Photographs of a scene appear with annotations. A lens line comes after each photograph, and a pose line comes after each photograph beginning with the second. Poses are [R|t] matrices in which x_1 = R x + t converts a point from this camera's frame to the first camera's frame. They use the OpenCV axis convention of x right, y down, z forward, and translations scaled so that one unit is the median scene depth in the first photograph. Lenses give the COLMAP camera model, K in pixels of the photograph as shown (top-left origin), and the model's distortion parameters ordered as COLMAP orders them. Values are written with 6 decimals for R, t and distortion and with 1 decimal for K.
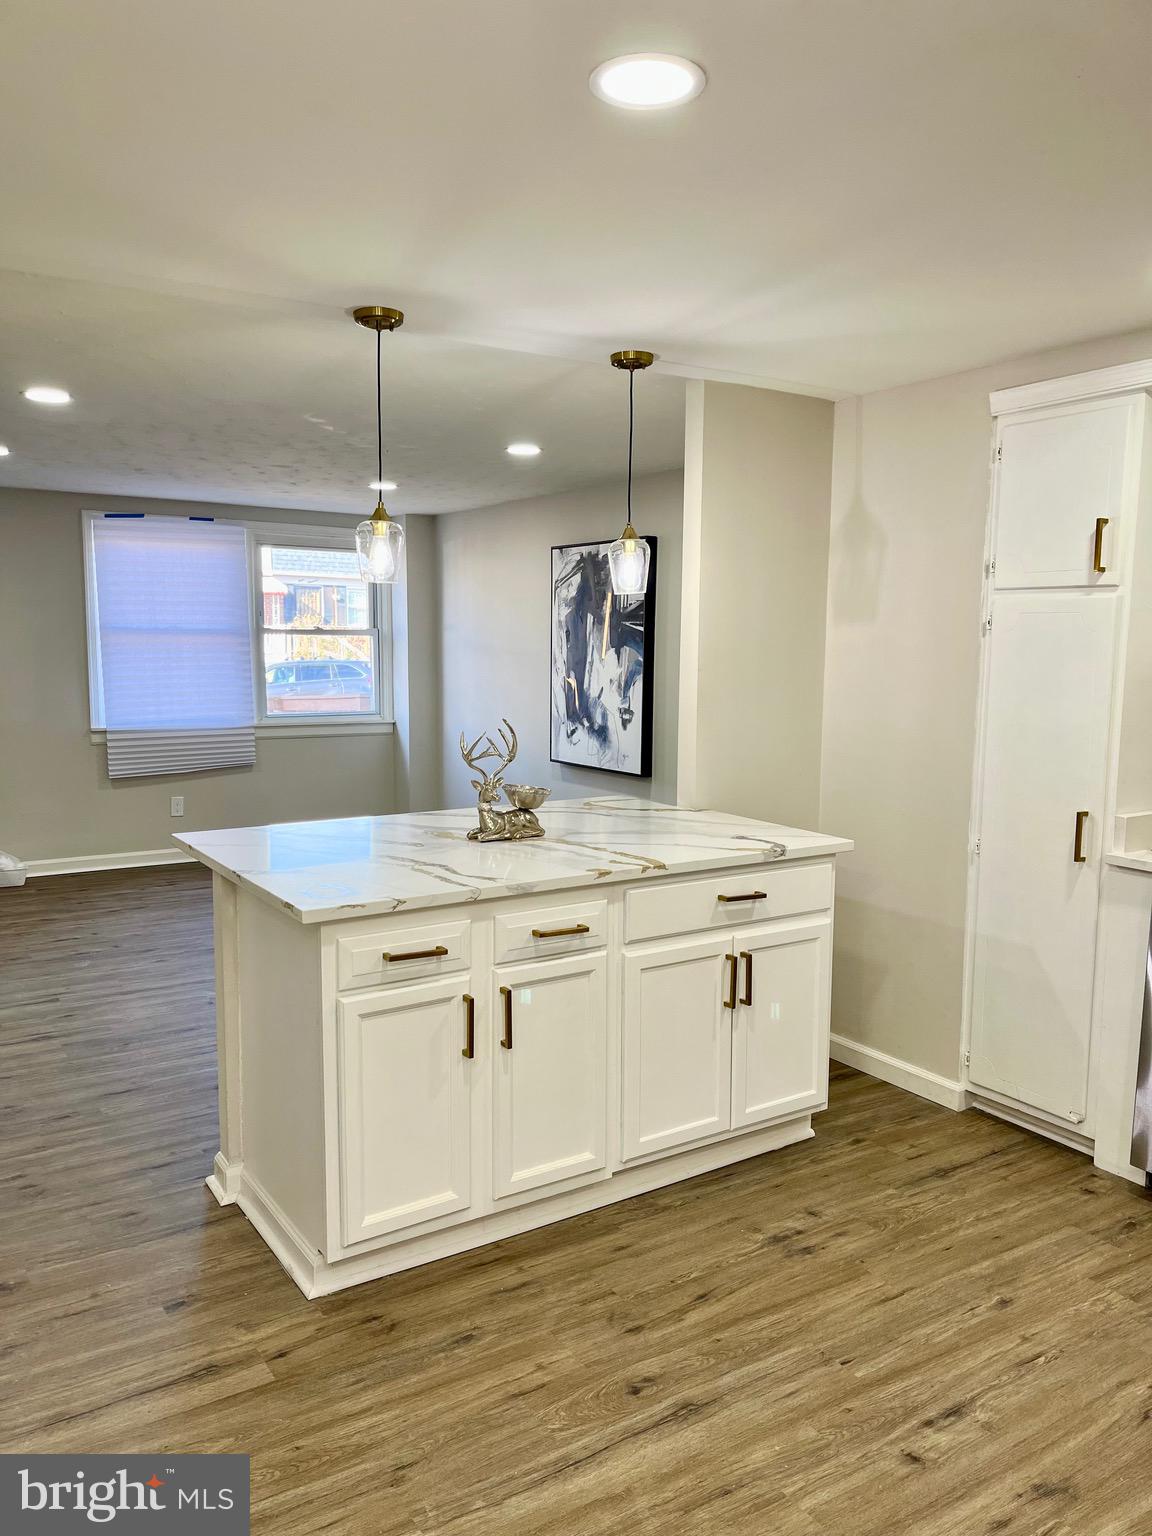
lens RADIAL K [[1173.6, 0, 586.5], [0, 1173.6, 795.0], [0, 0, 1]] dist [0.051293, -0.027972]
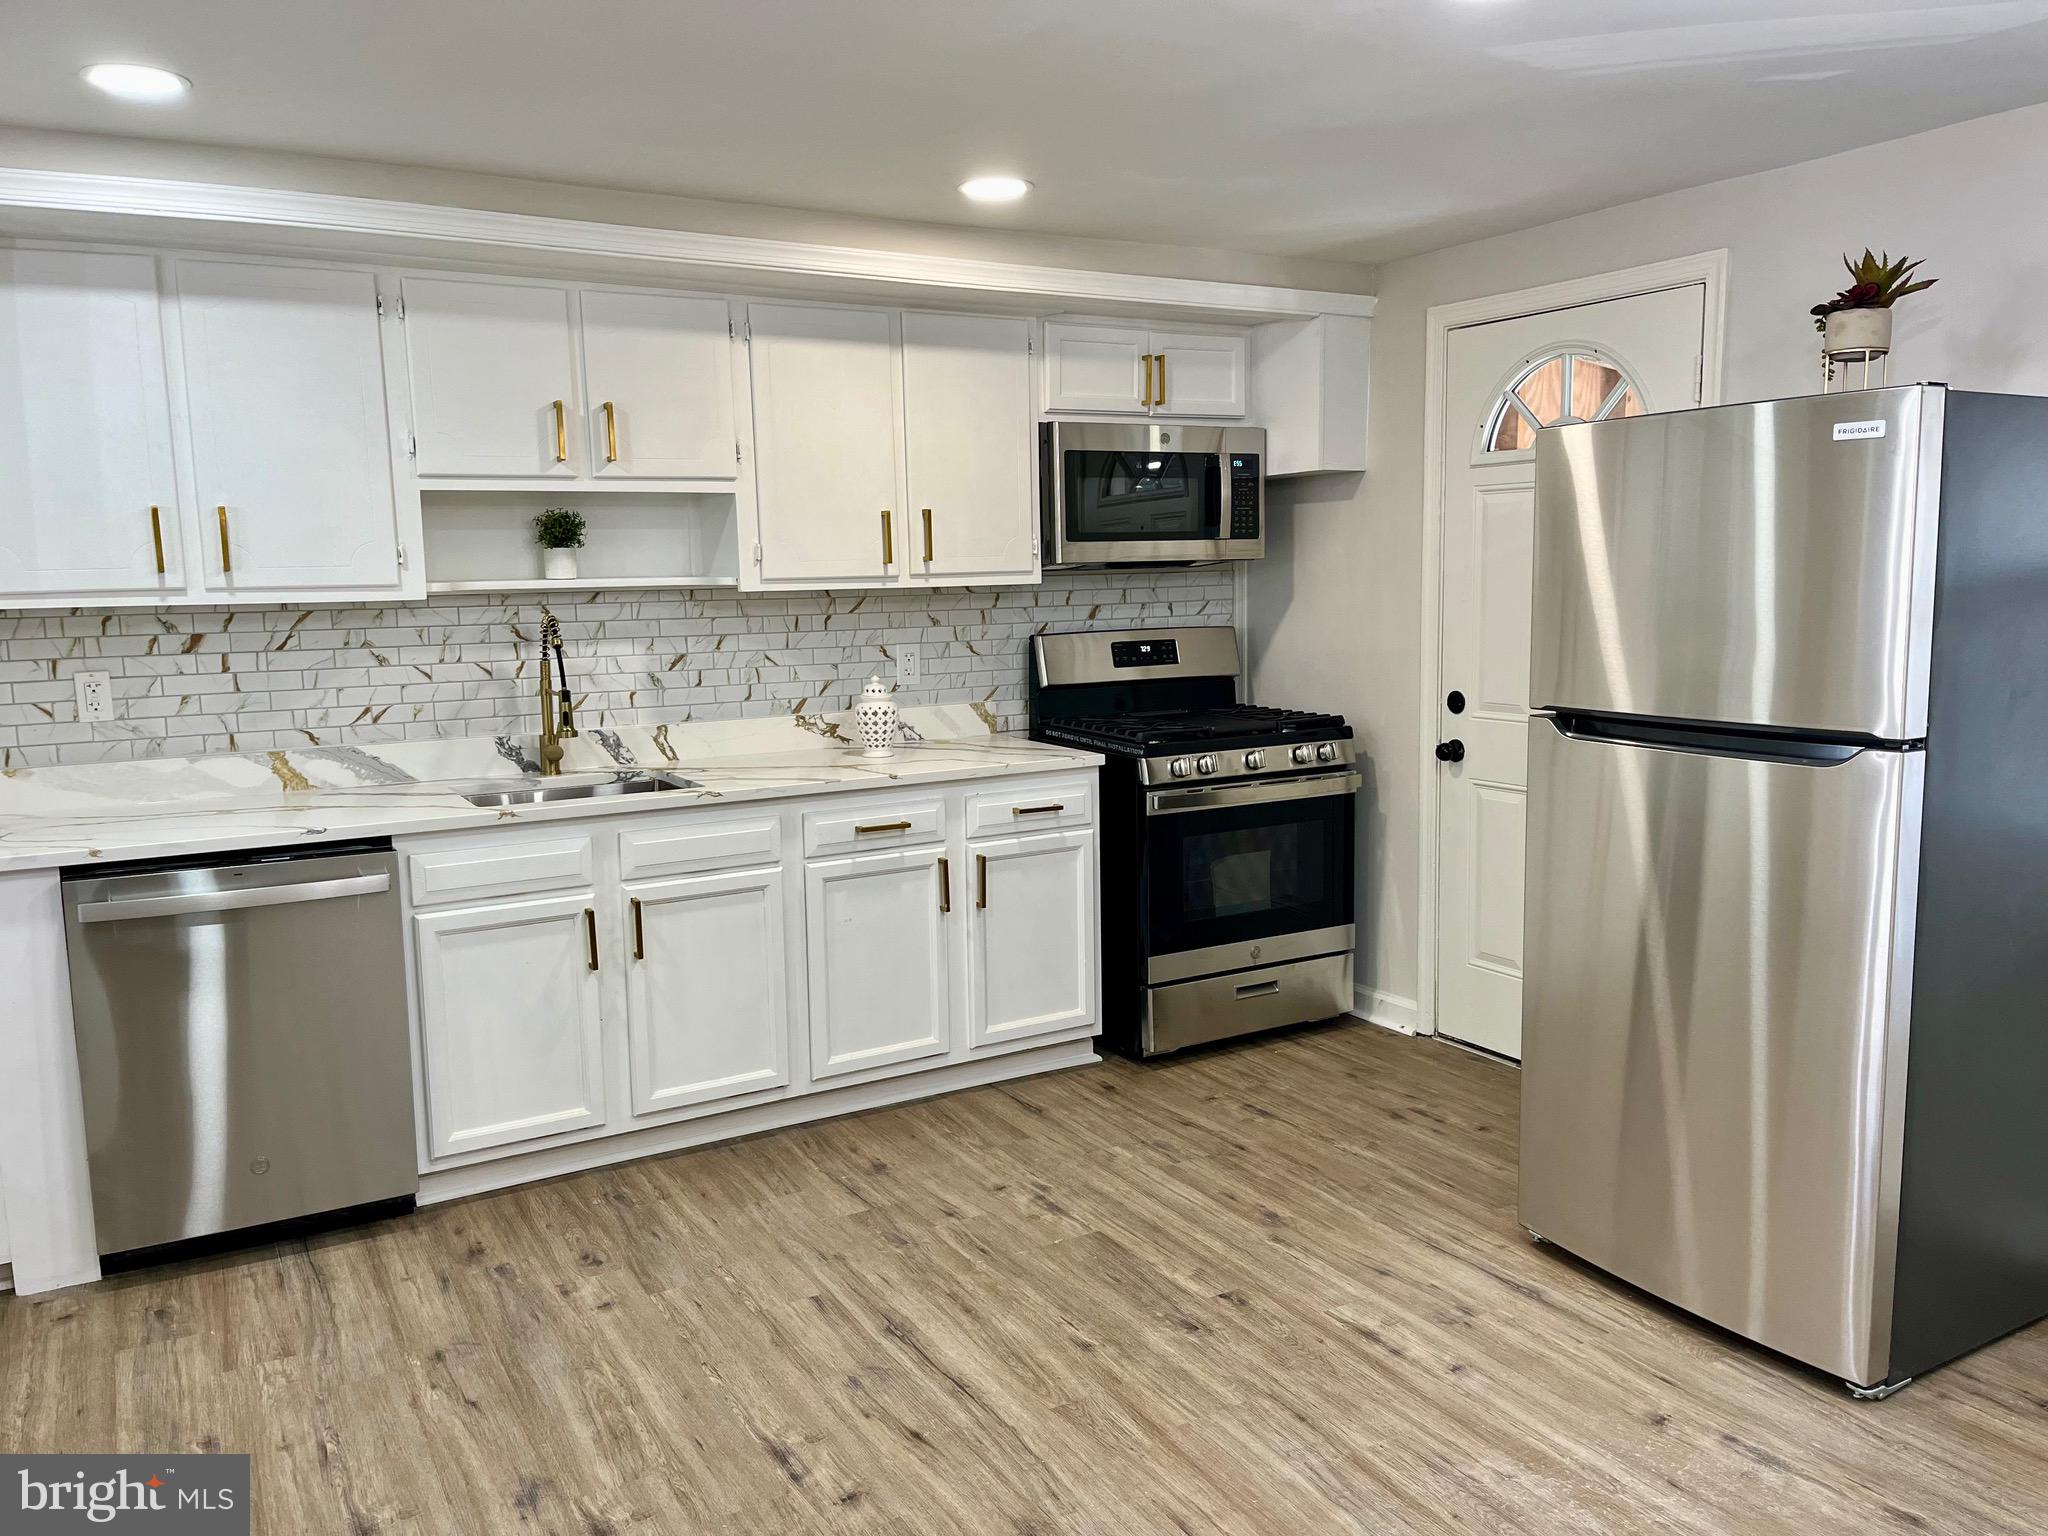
lens RADIAL K [[1548.9, 0, 1039.2], [0, 1548.9, 768.1], [0, 0, 1]] dist [0.067120, -0.091806]
pose [[0.041458, -0.133627, 0.990164, -0.264323], [0.151902, 0.980339, 0.125941, -0.014131], [-0.987526, 0.145187, 0.060941, 0.184159]]
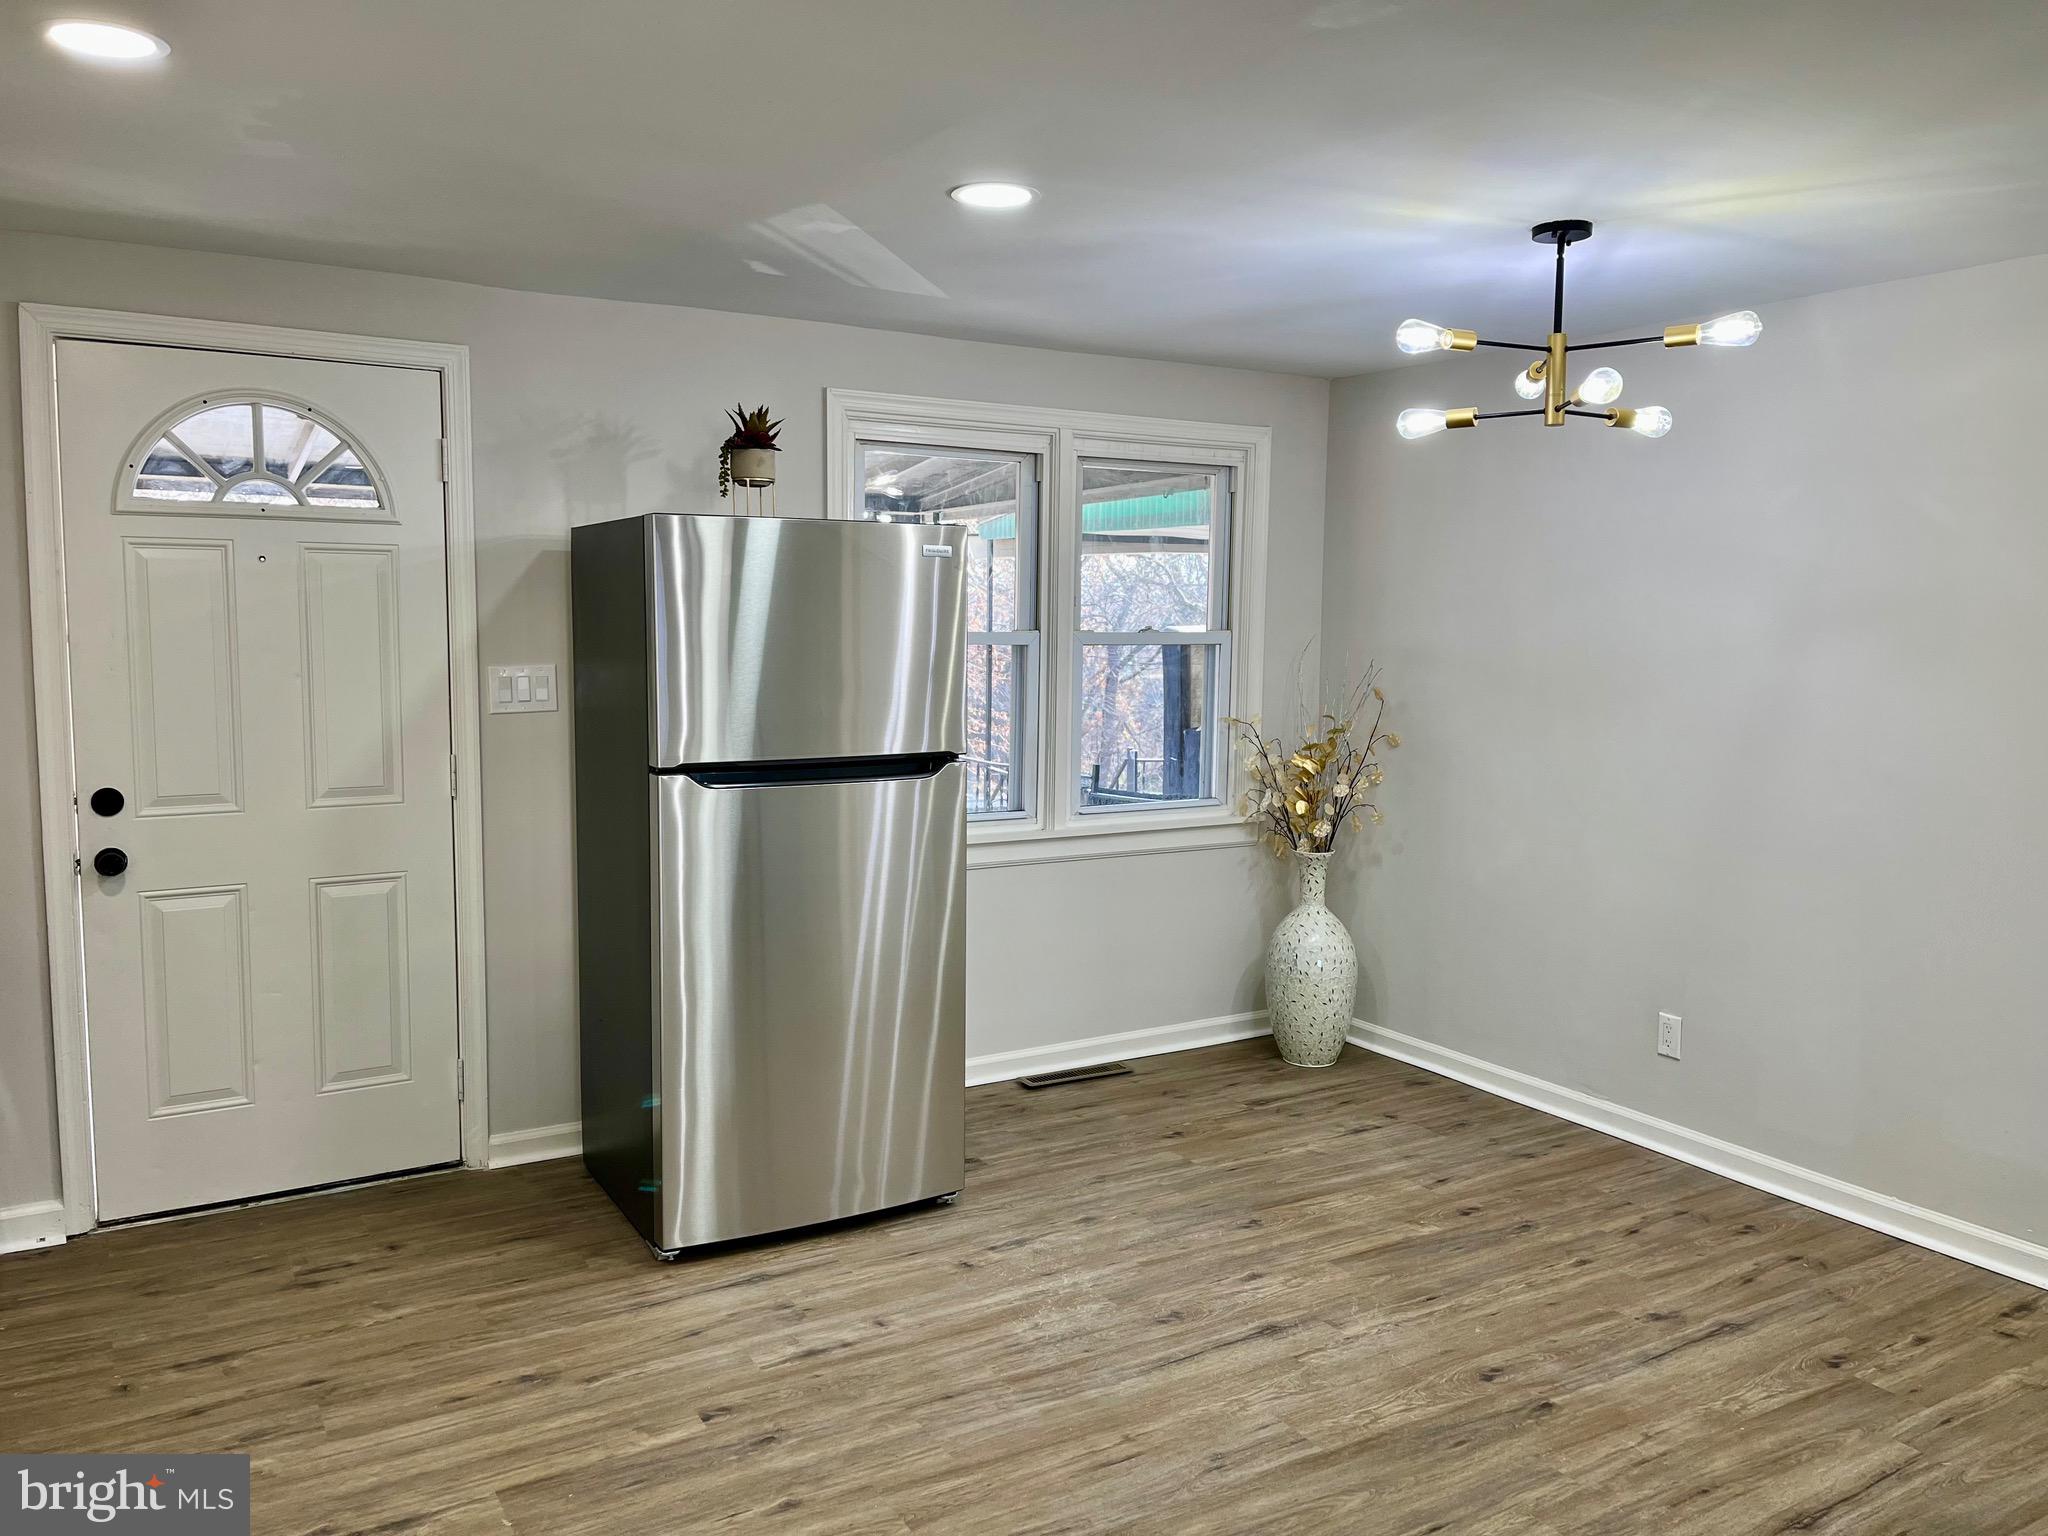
lens RADIAL K [[1548.9, 0, 1028.6], [0, 1548.9, 762.5], [0, 0, 1]] dist [0.067120, -0.091806]
pose [[-0.999540, -0.015442, 0.026097, 0.143703], [-0.009048, 0.973300, 0.229360, -0.081492], [-0.028942, 0.229018, -0.972992, 0.629821]]
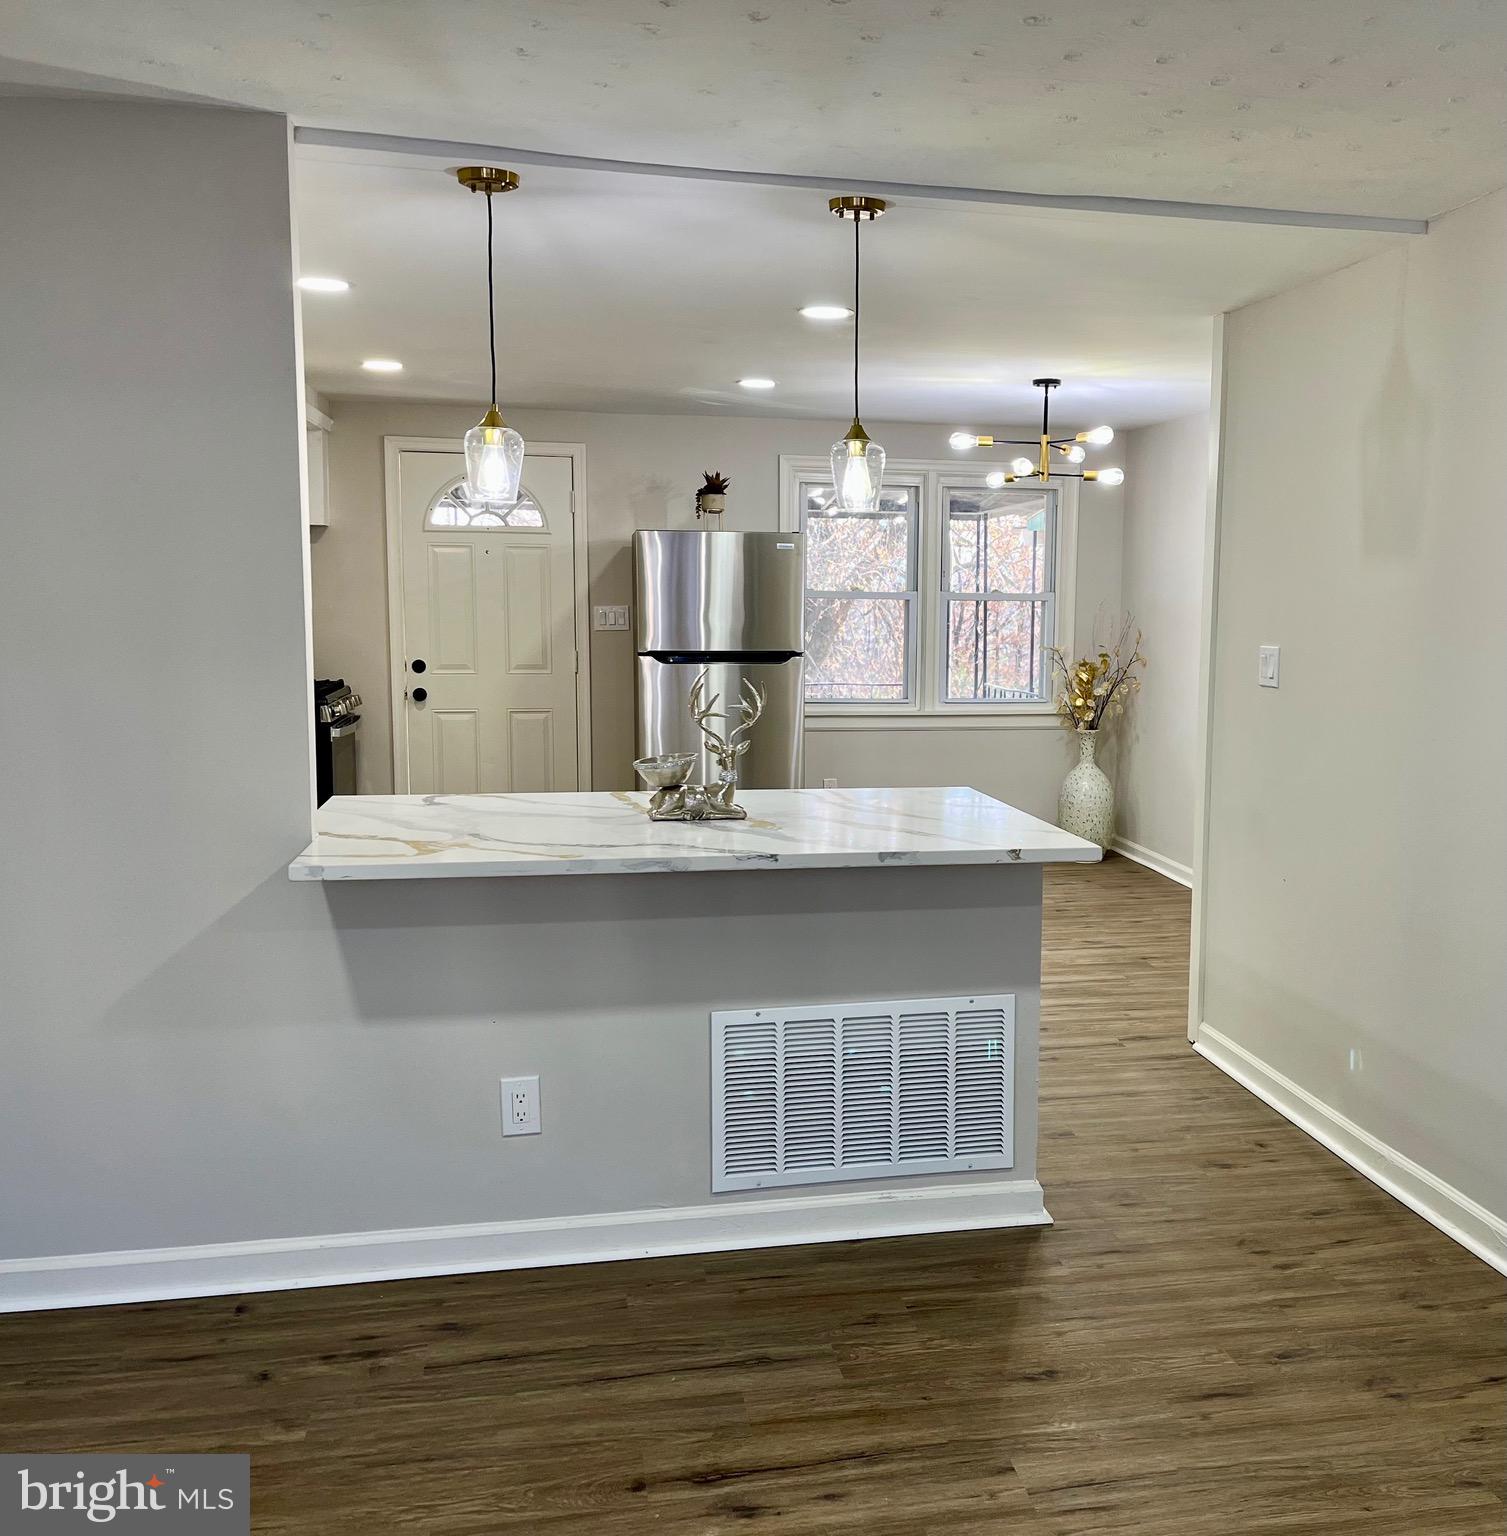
lens RADIAL K [[1553.6, 0, 920.8], [0, 1553.6, 770.5], [0, 0, 1]] dist [0.039870, 0.000000]
pose [[-0.942039, -0.053092, 0.331275, -0.340760], [0.030625, 0.969669, 0.242494, -0.146092], [-0.334102, 0.238585, -0.911841, 1.148336]]
